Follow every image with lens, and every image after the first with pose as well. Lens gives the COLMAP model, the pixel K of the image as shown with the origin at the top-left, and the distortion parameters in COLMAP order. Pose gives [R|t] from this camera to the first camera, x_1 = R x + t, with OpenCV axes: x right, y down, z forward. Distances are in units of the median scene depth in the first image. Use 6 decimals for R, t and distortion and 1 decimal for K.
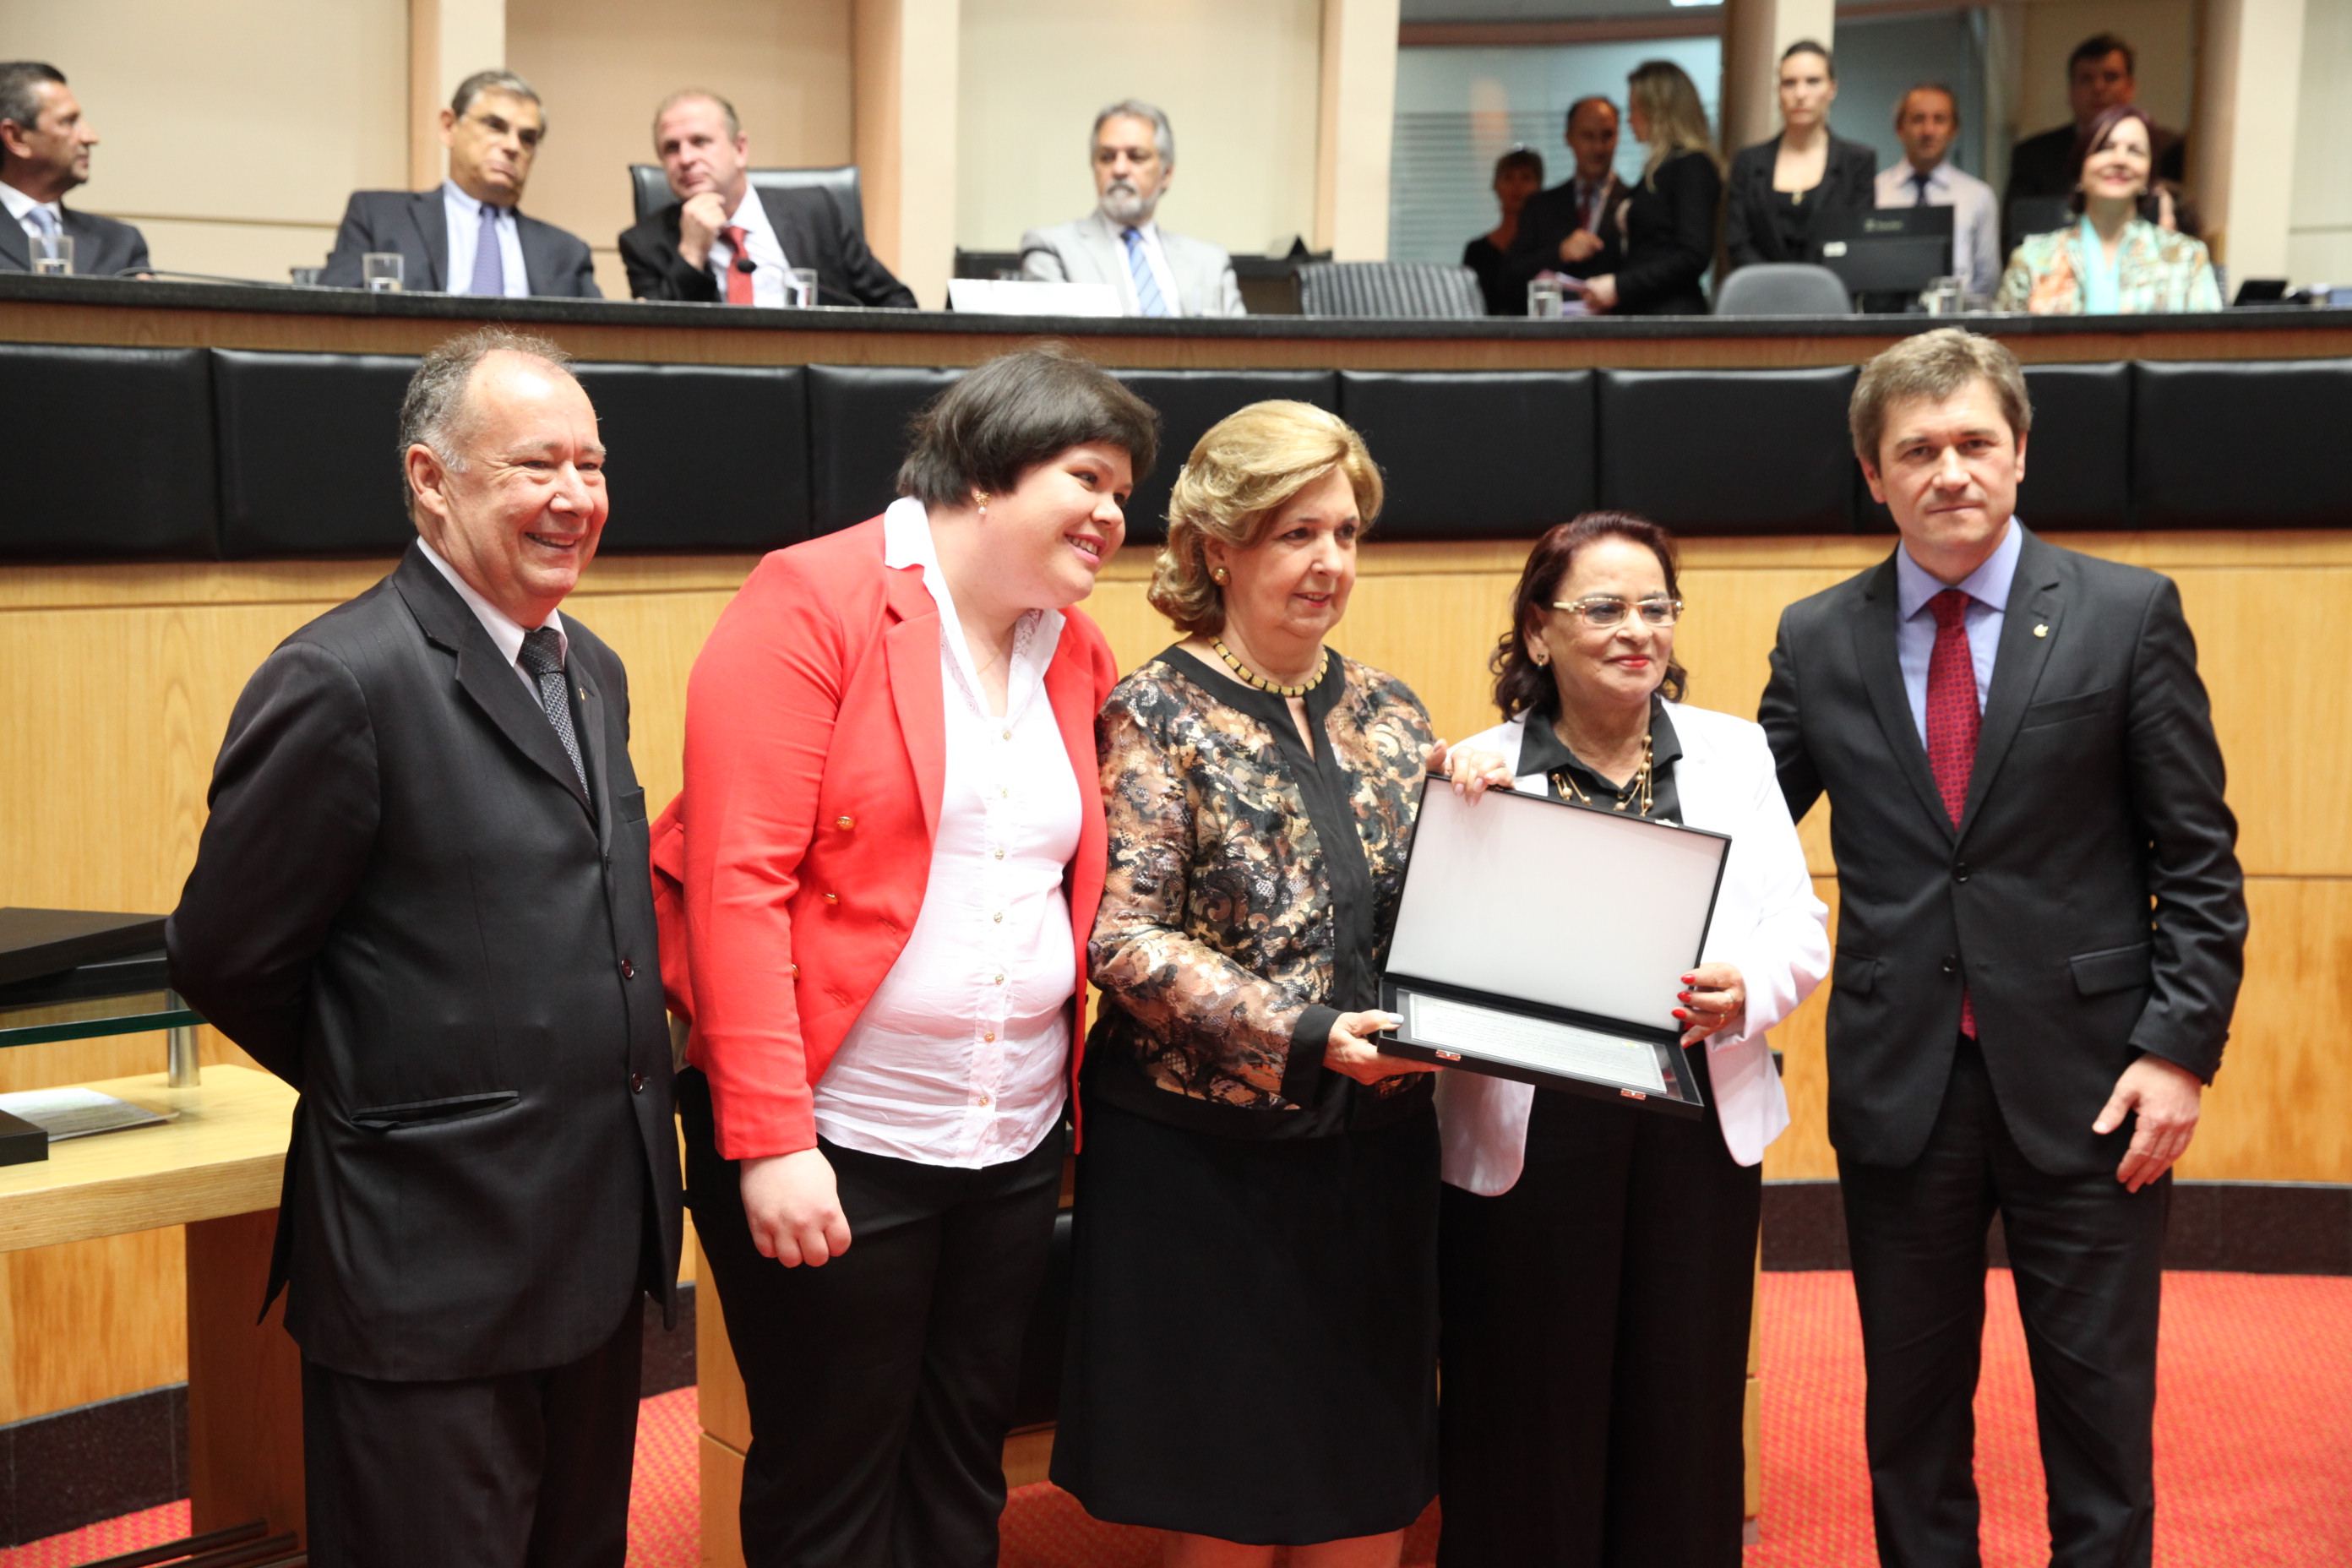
lens RADIAL K [[3041.3, 0, 1224.8], [0, 3041.3, 777.2], [0, 0, 1]] dist [0.093942, 0.000000]
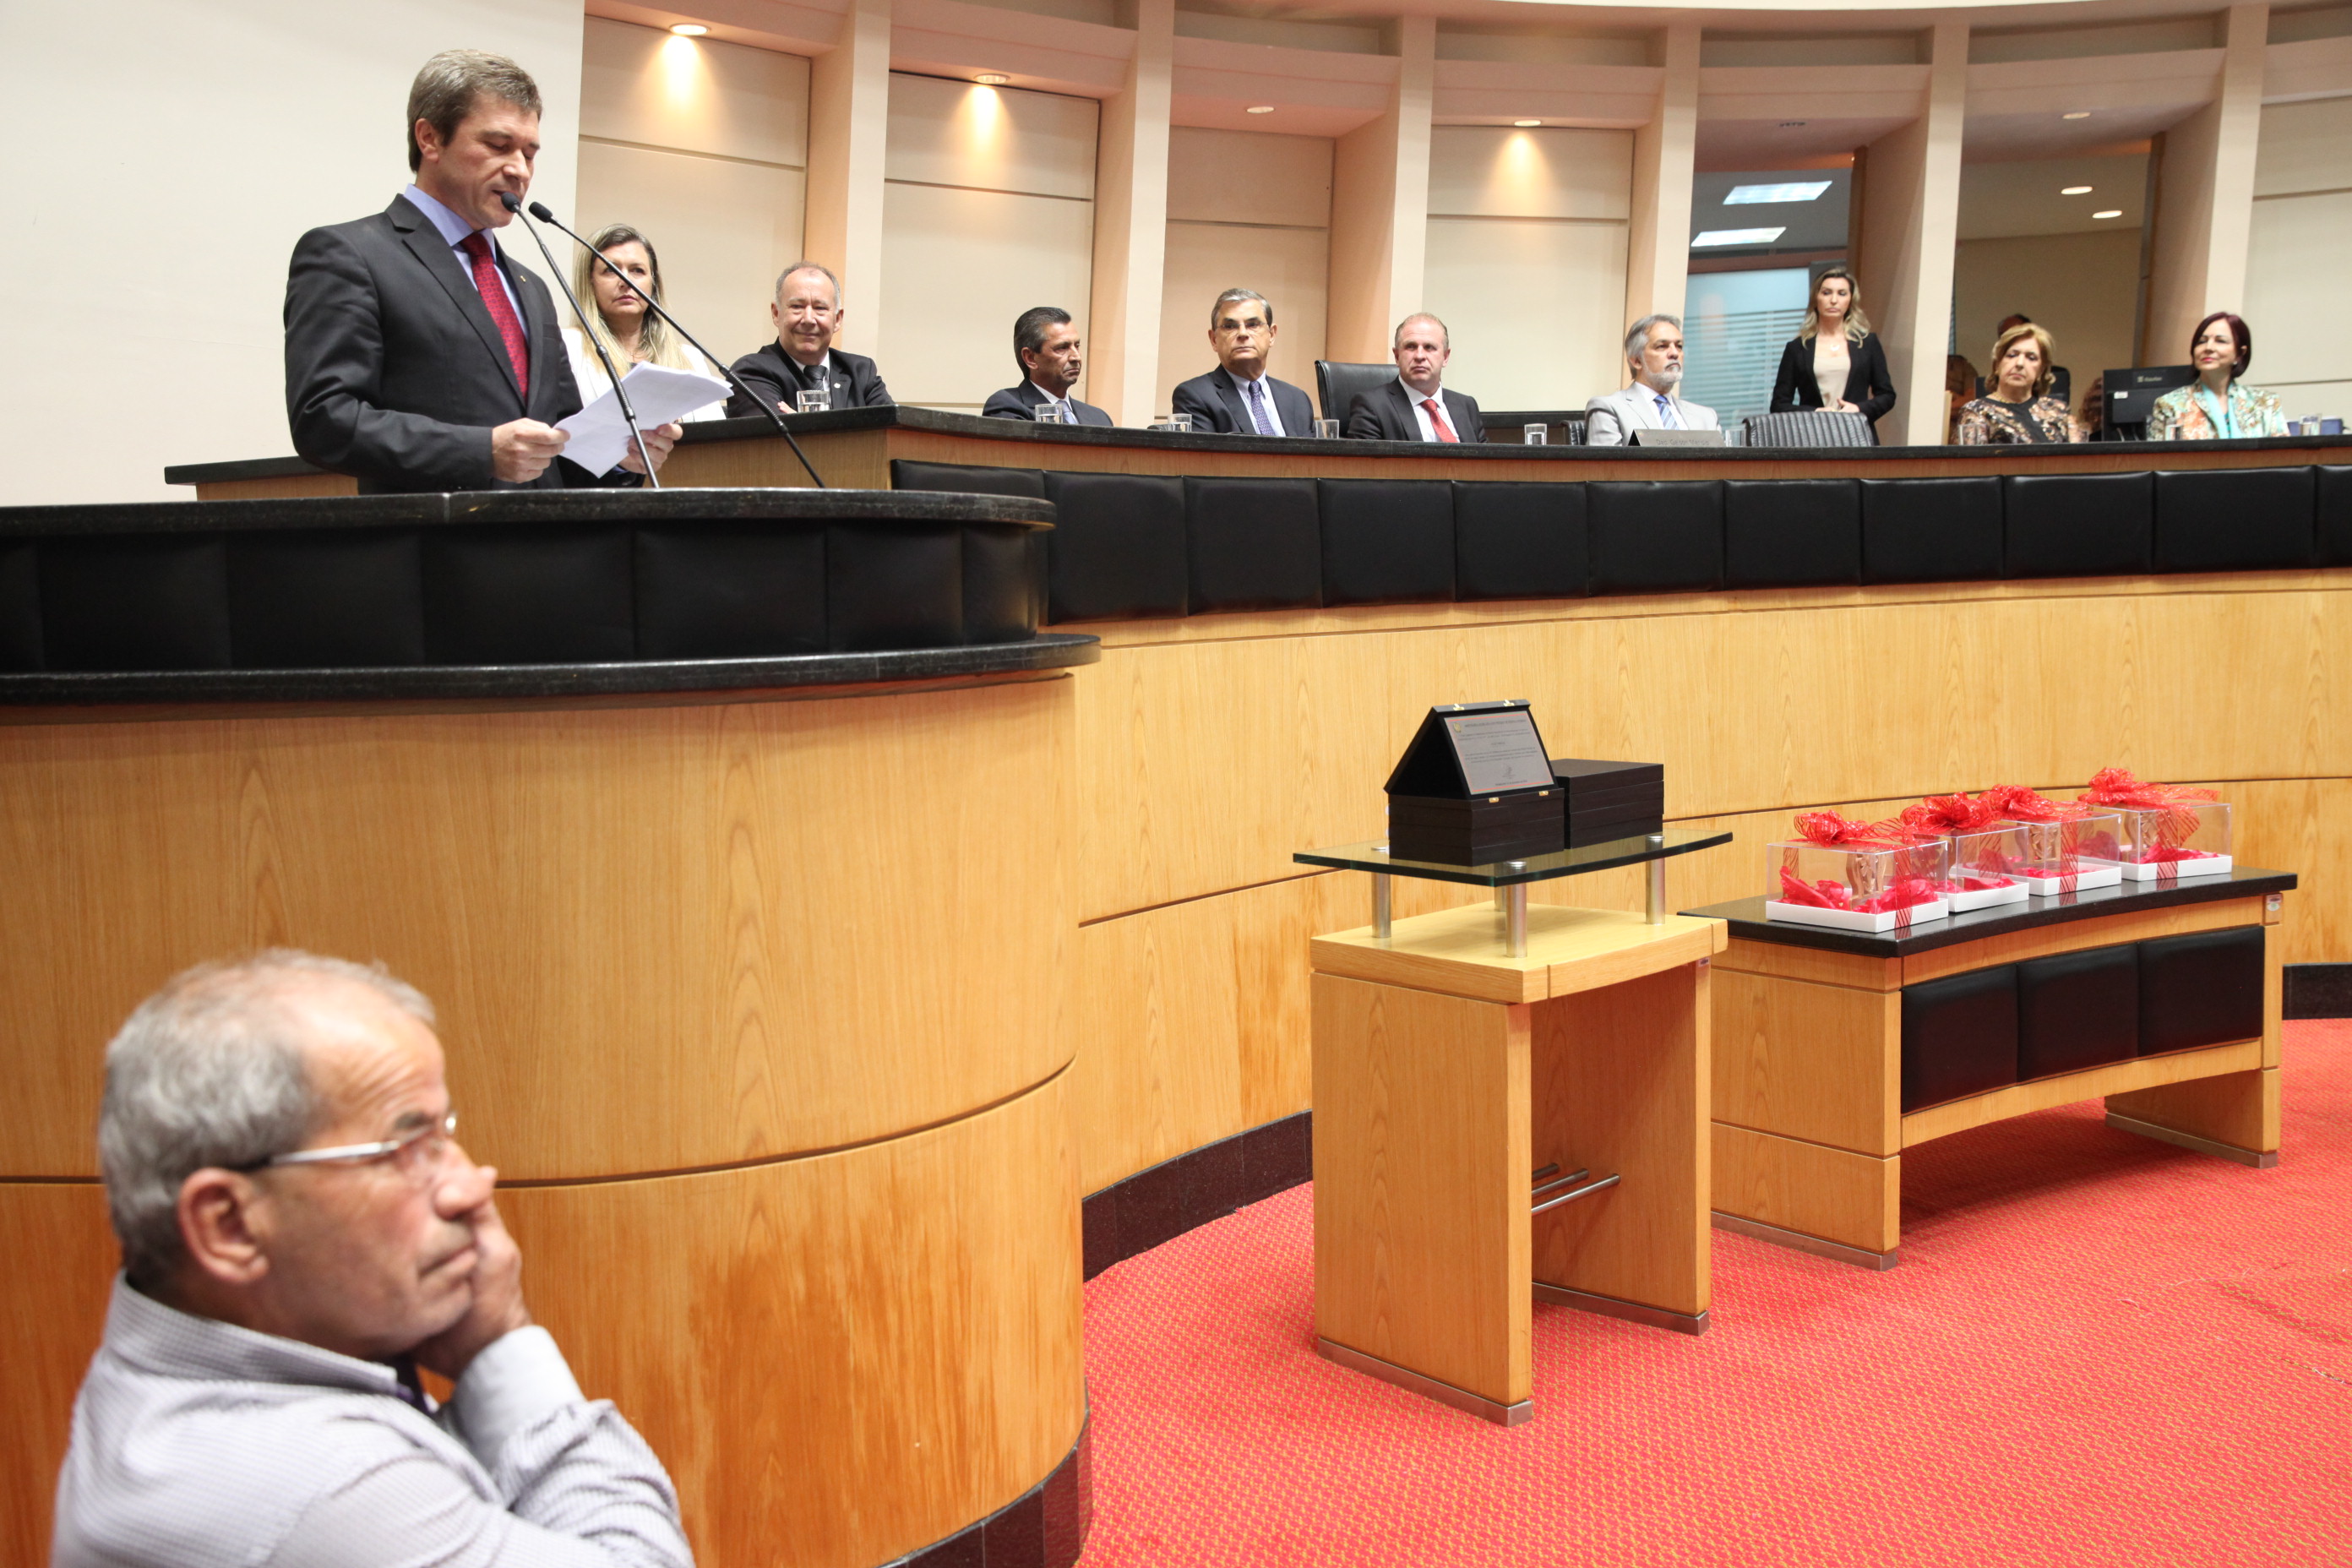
lens RADIAL K [[2157.5, 0, 1174.2], [0, 2157.5, 765.3], [0, 0, 1]] dist [-0.010589, 0.000000]
pose [[0.998001, -0.027551, 0.056881, -0.391850], [0.027907, 0.999596, -0.005462, 0.014432], [-0.056707, 0.007039, 0.998366, -0.117729]]
